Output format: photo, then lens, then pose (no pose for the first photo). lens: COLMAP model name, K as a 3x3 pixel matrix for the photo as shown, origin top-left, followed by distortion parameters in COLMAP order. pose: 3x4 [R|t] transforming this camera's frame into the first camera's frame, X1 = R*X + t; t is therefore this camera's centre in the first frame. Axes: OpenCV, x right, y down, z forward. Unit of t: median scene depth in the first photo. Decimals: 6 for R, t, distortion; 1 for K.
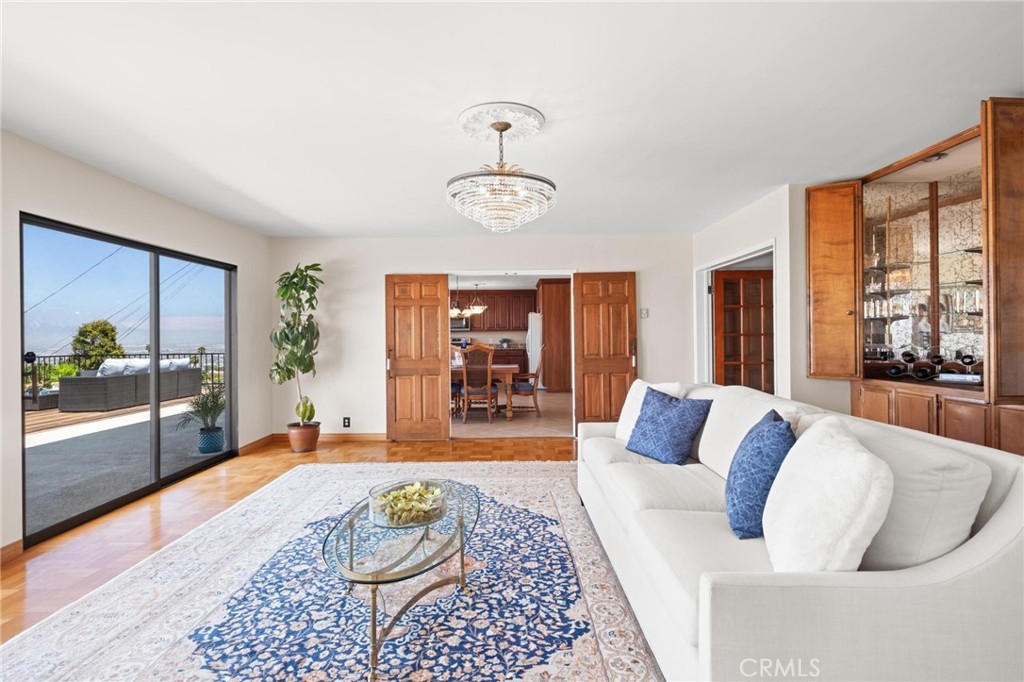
lens RADIAL K [[505.5, 0, 512.0], [0, 505.5, 341.0], [0, 0, 1]] dist [-0.001911, -0.000324]
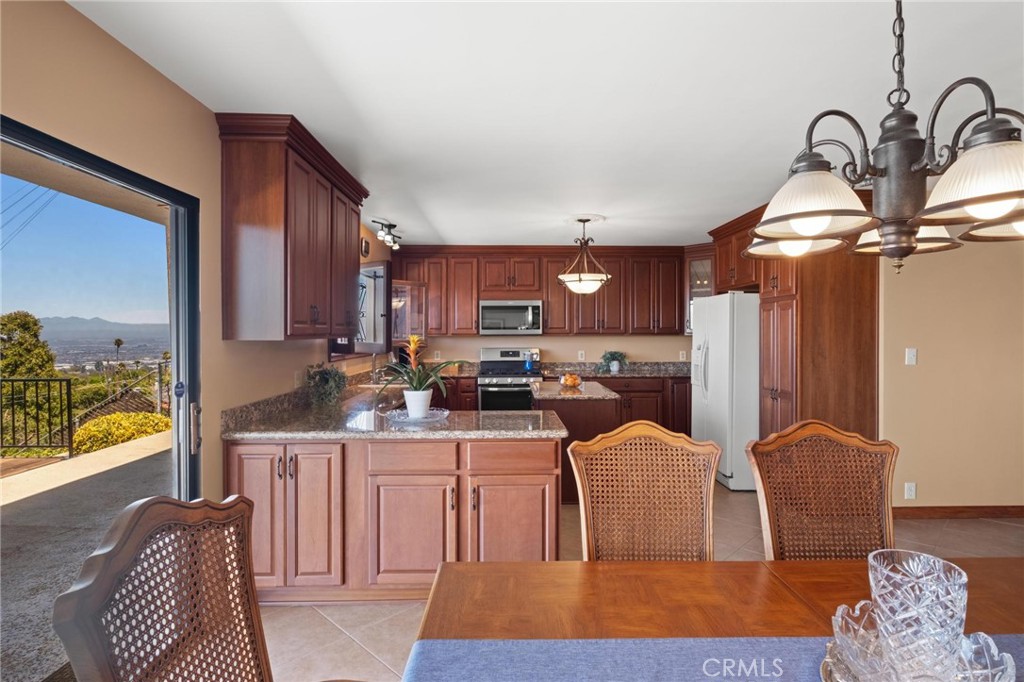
lens RADIAL K [[532.6, 0, 512.0], [0, 532.6, 341.0], [0, 0, 1]] dist [-0.000405, -0.000787]
pose [[0.999963, 0.008254, 0.002418, -0.243068], [-0.008269, 0.999947, 0.006092, -0.037296], [-0.002368, -0.006112, 0.999979, 1.123148]]
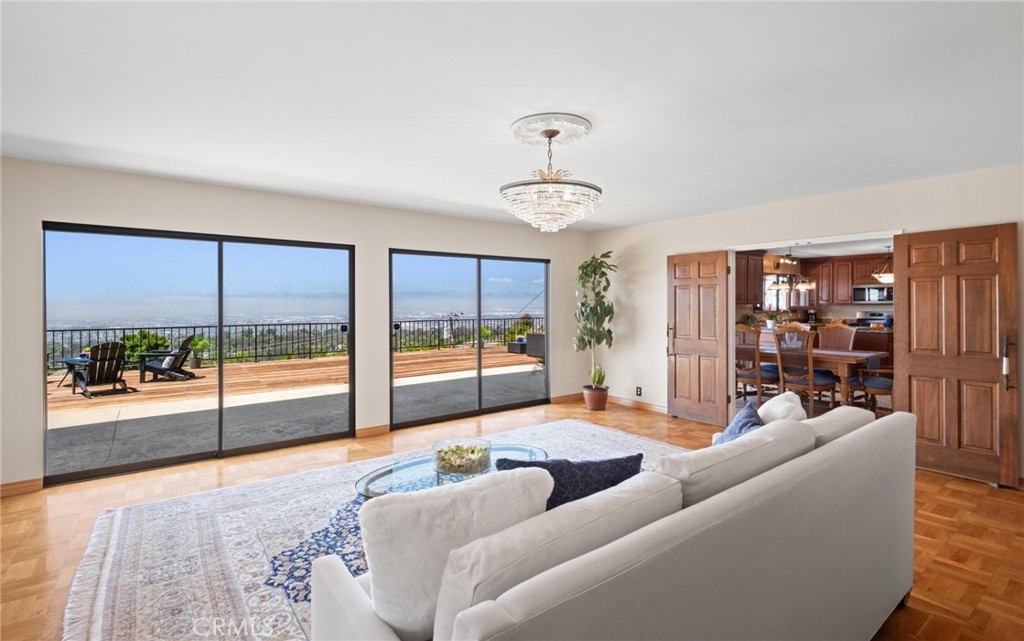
lens RADIAL K [[476.2, 0, 510.4], [0, 476.2, 305.4], [0, 0, 1]] dist [-0.018398, 0.000006]
pose [[0.593443, 0.013585, -0.804762, 0.343933], [-0.014203, 0.999879, 0.006406, -0.030488], [0.804751, 0.007628, 0.593563, 0.156009]]
